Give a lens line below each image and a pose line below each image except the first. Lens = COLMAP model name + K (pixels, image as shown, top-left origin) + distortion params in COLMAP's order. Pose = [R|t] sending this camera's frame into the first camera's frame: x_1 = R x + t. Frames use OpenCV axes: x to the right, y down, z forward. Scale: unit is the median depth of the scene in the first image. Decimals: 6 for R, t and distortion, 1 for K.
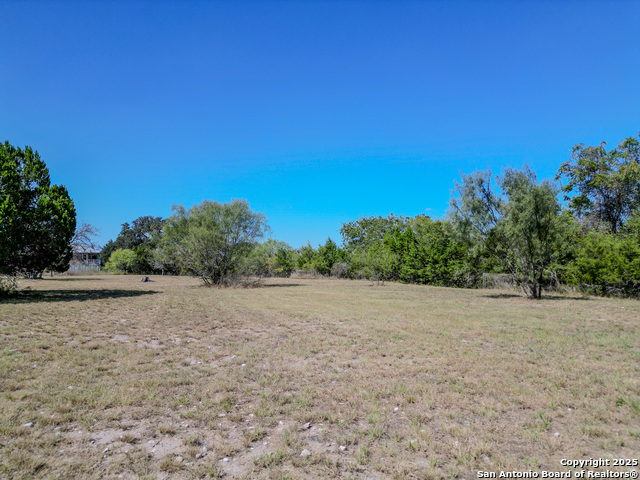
lens RADIAL K [[443.4, 0, 320.0], [0, 443.4, 240.0], [0, 0, 1]] dist [0.058468, -0.053453]
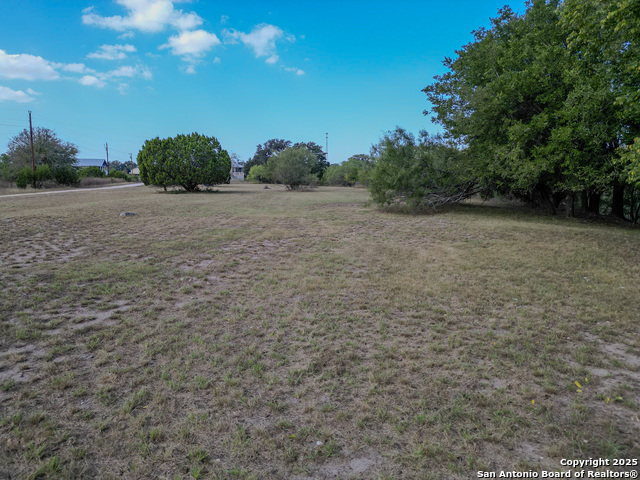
lens RADIAL K [[443.4, 0, 320.0], [0, 443.4, 240.0], [0, 0, 1]] dist [0.058468, -0.053453]
pose [[0.957766, 0.040425, -0.284692, 0.144068], [0.017874, 0.979784, 0.199256, -0.023494], [0.286992, -0.195929, 0.937682, -0.277780]]
